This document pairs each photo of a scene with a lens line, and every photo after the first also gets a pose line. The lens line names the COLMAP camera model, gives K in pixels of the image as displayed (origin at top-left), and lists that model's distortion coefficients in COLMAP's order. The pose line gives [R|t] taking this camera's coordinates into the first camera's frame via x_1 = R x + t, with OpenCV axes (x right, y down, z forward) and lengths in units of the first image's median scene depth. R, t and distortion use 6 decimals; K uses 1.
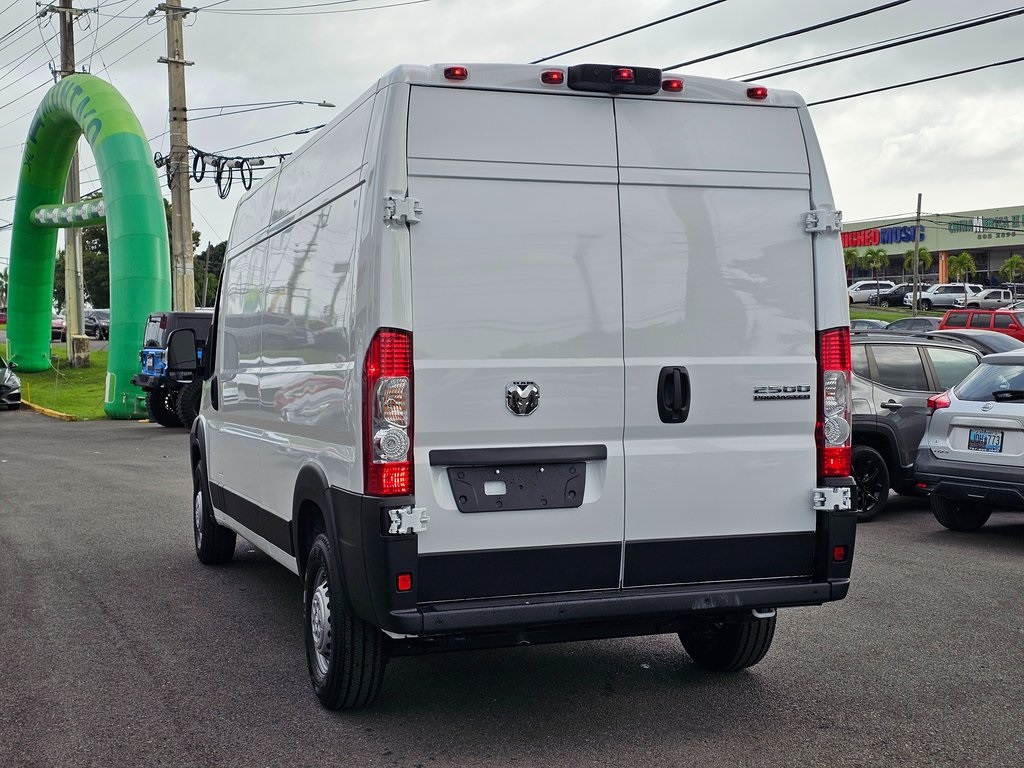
lens RADIAL K [[1368.4, 0, 512.0], [0, 1368.4, 384.0], [0, 0, 1]] dist [0.089695, -0.077598]
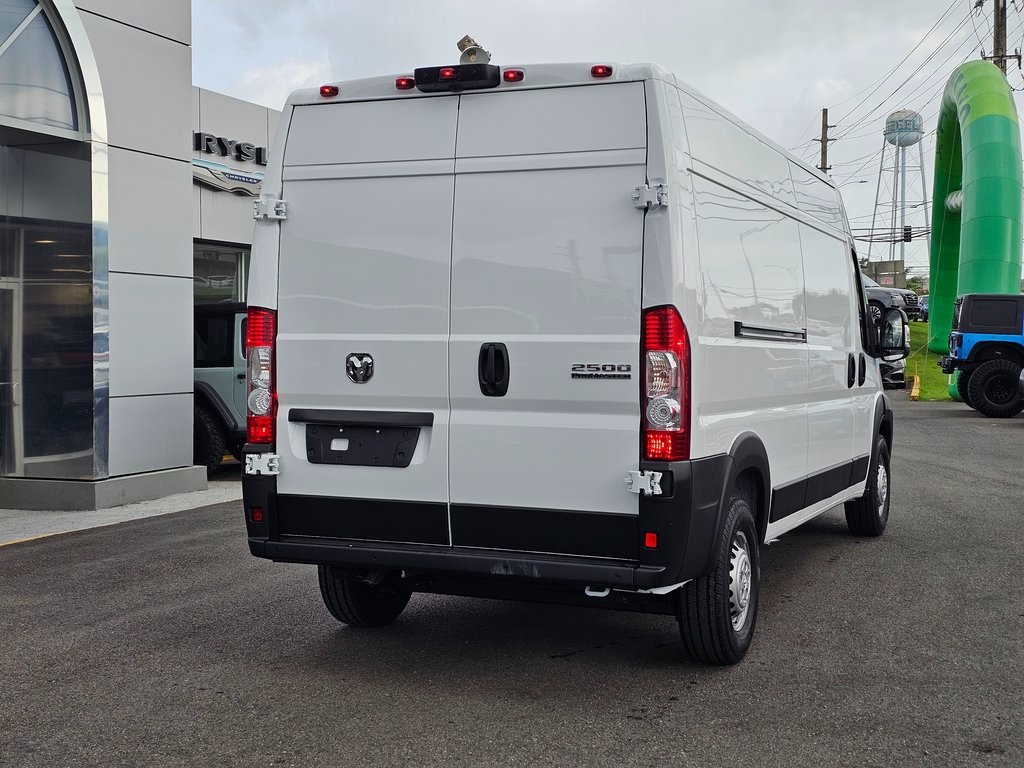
lens RADIAL K [[1359.1, 0, 509.5], [0, 1359.1, 365.5], [0, 0, 1]] dist [0.114978, -0.308673]
pose [[0.729601, 0.025735, -0.683389, 0.858837], [-0.026909, 0.999598, 0.008913, -0.005039], [0.683344, 0.011886, 0.730000, 0.245877]]
